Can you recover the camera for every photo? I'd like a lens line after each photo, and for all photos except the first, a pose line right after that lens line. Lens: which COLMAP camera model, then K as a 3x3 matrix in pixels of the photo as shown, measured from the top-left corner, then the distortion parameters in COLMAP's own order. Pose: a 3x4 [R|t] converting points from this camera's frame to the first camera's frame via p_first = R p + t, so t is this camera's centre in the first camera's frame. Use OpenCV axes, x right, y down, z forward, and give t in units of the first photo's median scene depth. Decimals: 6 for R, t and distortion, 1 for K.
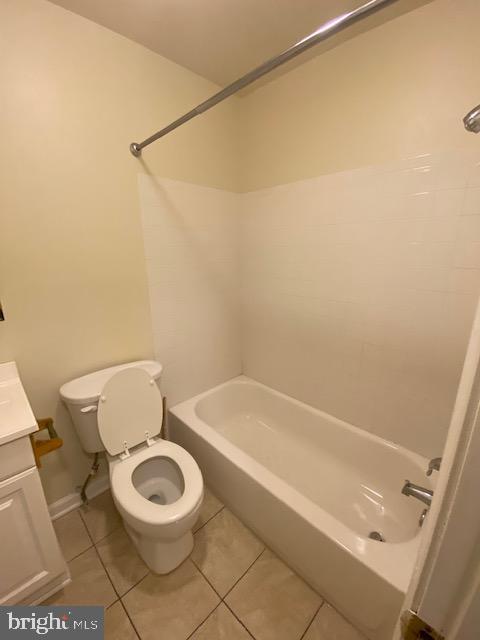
lens RADIAL K [[263.3, 0, 240.0], [0, 263.3, 320.0], [0, 0, 1]] dist [0.000066, -0.000058]
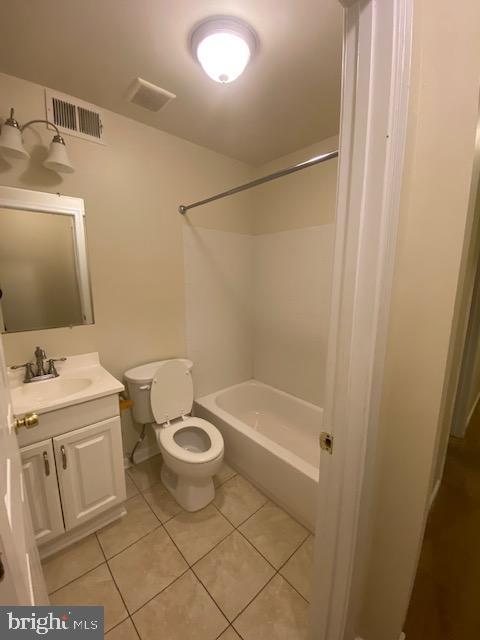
lens RADIAL K [[258.5, 0, 240.0], [0, 258.5, 320.0], [0, 0, 1]] dist [0.088435, 0.000004]
pose [[0.998475, 0.016585, -0.052652, 0.009016], [-0.020747, 0.996618, -0.079512, 0.075020], [0.051155, 0.080483, 0.995442, -0.418226]]
